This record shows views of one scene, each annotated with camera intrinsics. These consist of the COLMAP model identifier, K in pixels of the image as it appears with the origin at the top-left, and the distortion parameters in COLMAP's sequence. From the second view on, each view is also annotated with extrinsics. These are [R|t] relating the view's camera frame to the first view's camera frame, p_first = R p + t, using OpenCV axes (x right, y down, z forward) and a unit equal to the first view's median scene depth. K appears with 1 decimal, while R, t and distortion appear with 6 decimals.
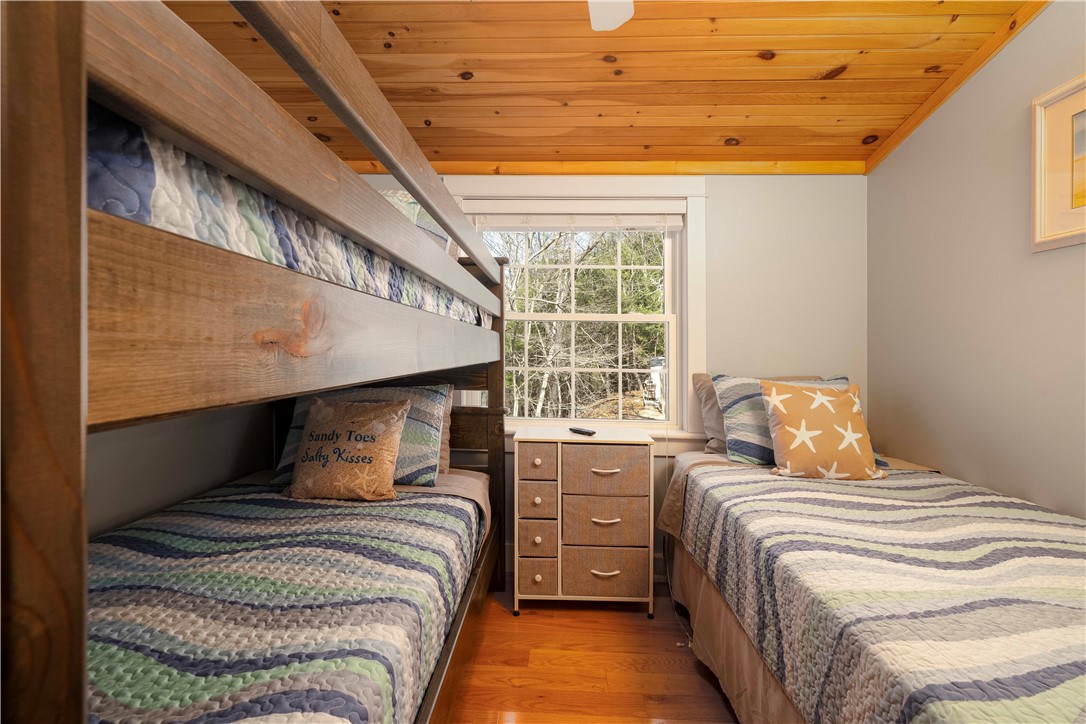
lens RADIAL K [[459.6, 0, 542.3], [0, 459.6, 350.8], [0, 0, 1]] dist [0.001154, -0.000032]
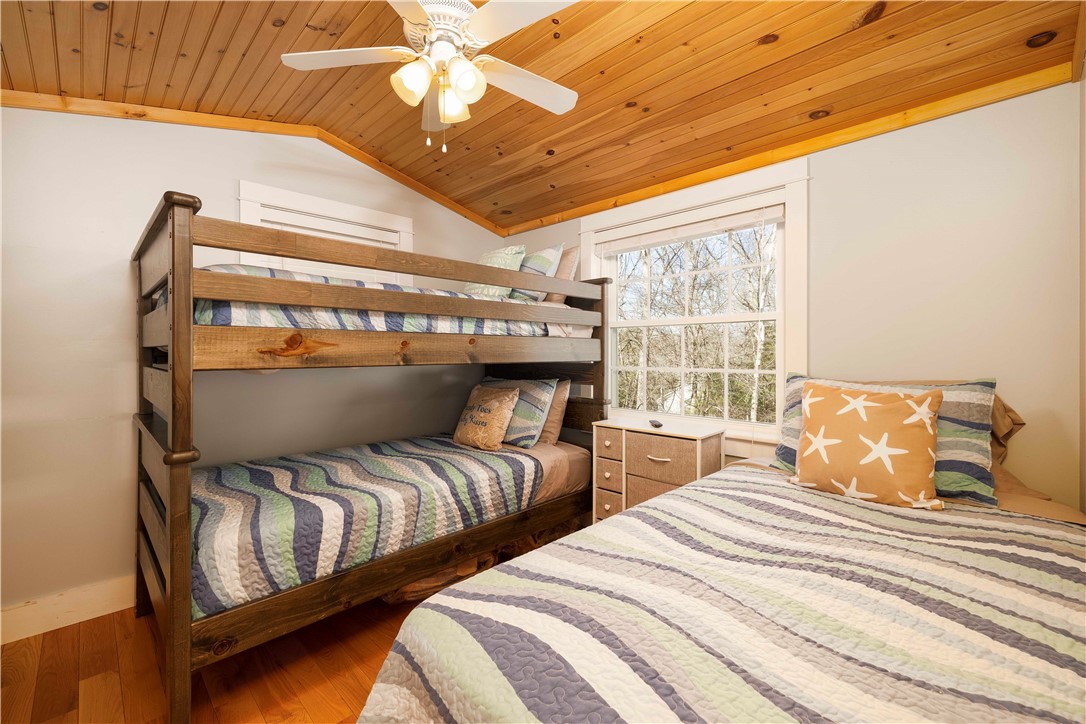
lens RADIAL K [[459.6, 0, 542.3], [0, 459.6, 350.8], [0, 0, 1]] dist [0.001154, -0.000032]
pose [[0.732865, -0.019562, -0.680093, 0.697628], [0.012283, 0.999804, -0.015523, 0.011383], [0.680263, 0.003022, 0.732962, -0.016343]]
